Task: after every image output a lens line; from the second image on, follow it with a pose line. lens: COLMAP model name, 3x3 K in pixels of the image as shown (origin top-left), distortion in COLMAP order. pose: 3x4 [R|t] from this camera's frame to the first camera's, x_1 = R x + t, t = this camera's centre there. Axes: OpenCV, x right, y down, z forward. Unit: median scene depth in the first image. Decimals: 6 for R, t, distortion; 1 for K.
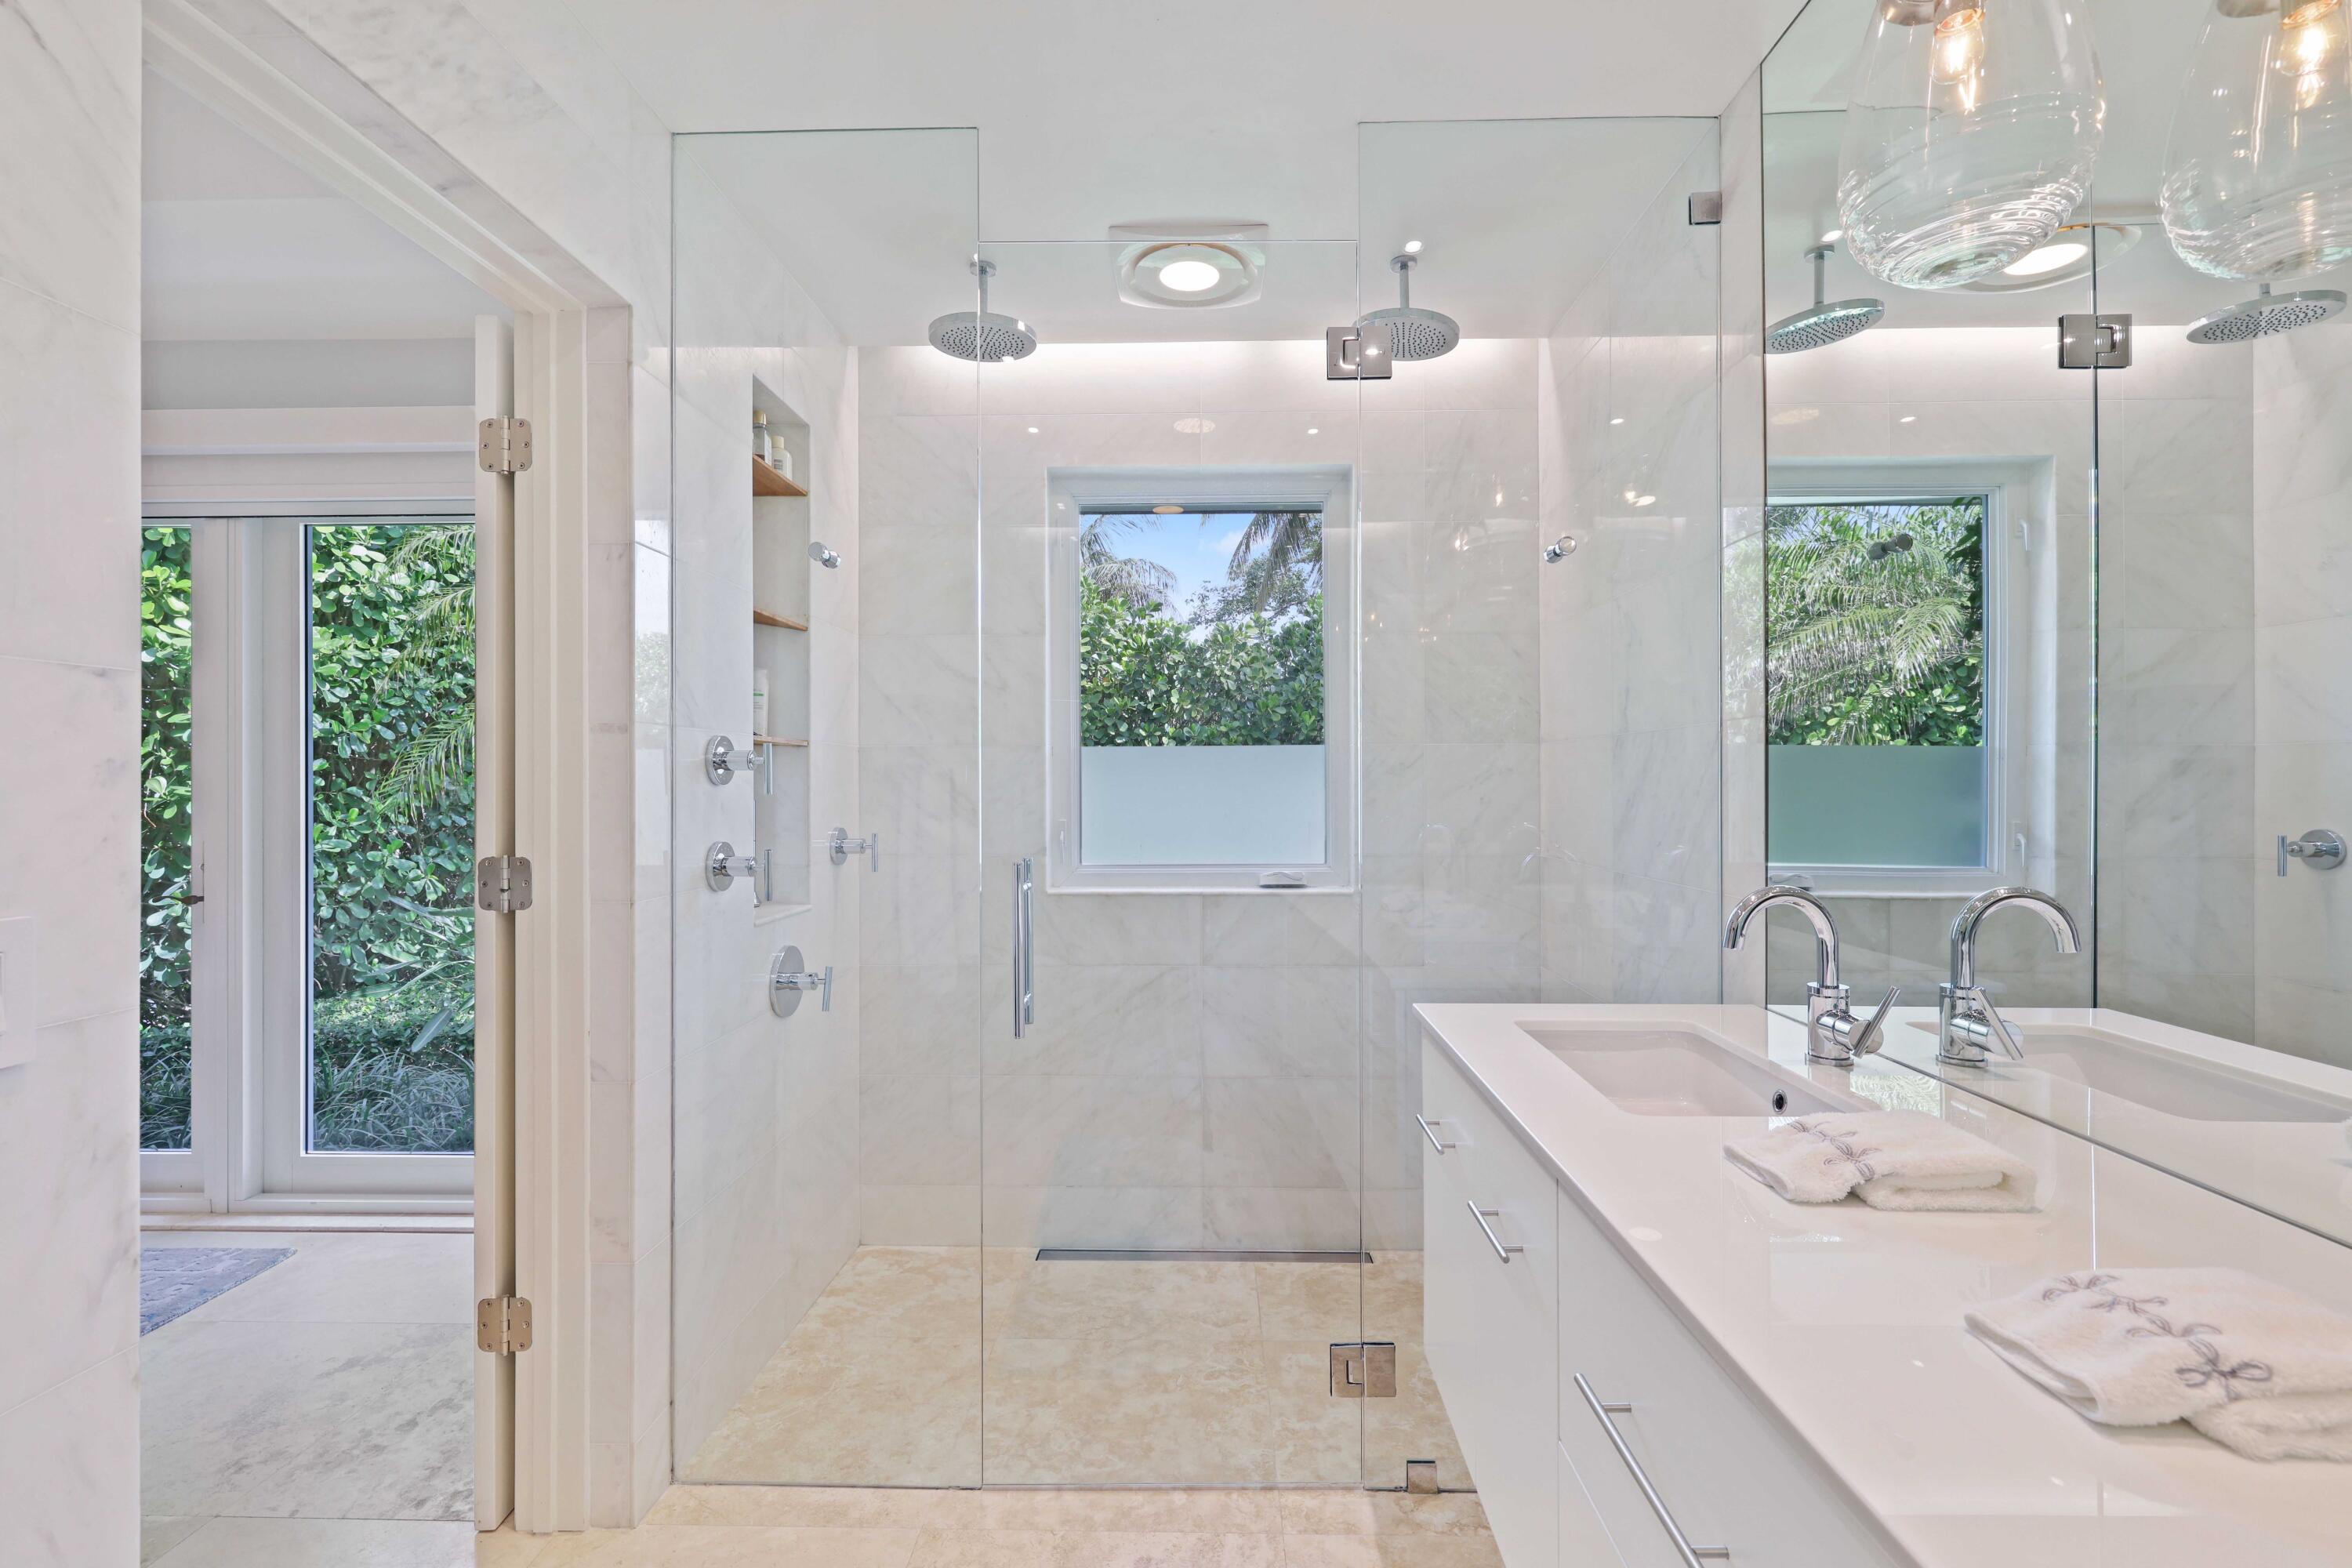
lens RADIAL K [[991.7, 0, 1176.0], [0, 991.7, 784.0], [0, 0, 1]] dist [-0.000099, -0.000003]
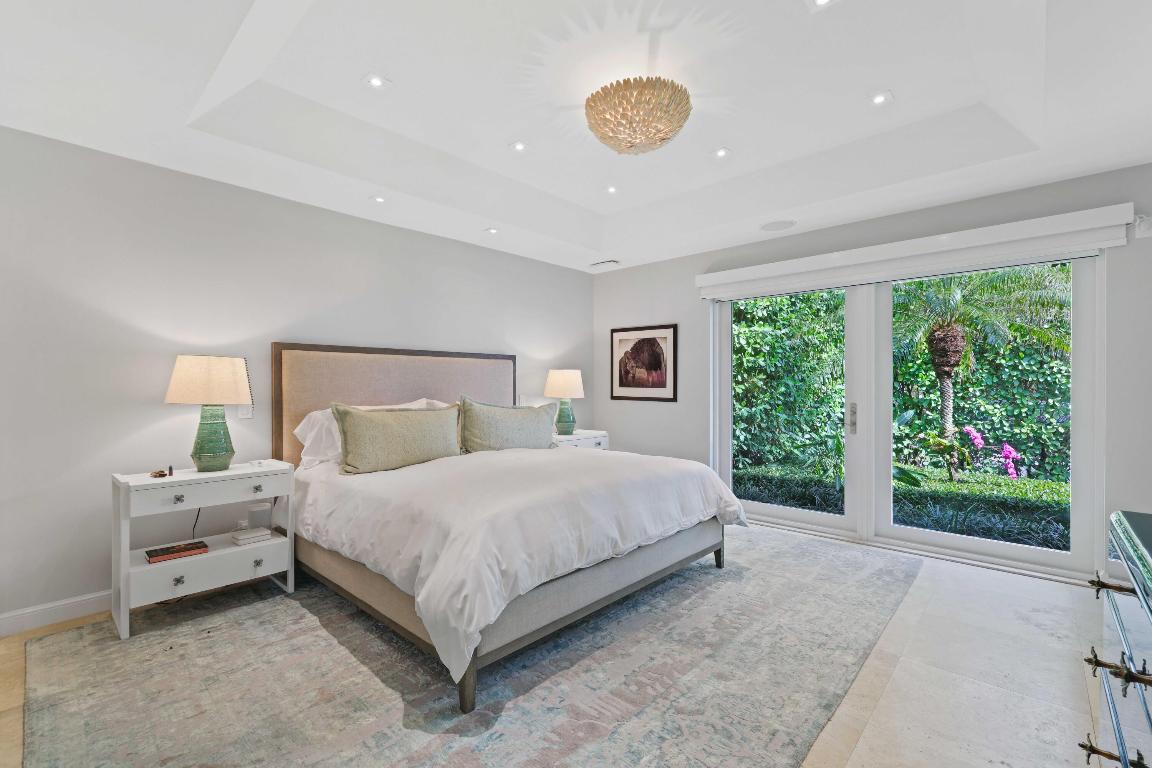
lens RADIAL K [[502.9, 0, 576.0], [0, 502.9, 384.0], [0, 0, 1]] dist [-0.000026, -0.000033]
pose [[0.755339, 0.000961, -0.655333, -0.640496], [-0.001557, 0.999999, -0.000328, 0.001316], [0.655332, 0.001268, 0.755340, -0.558806]]
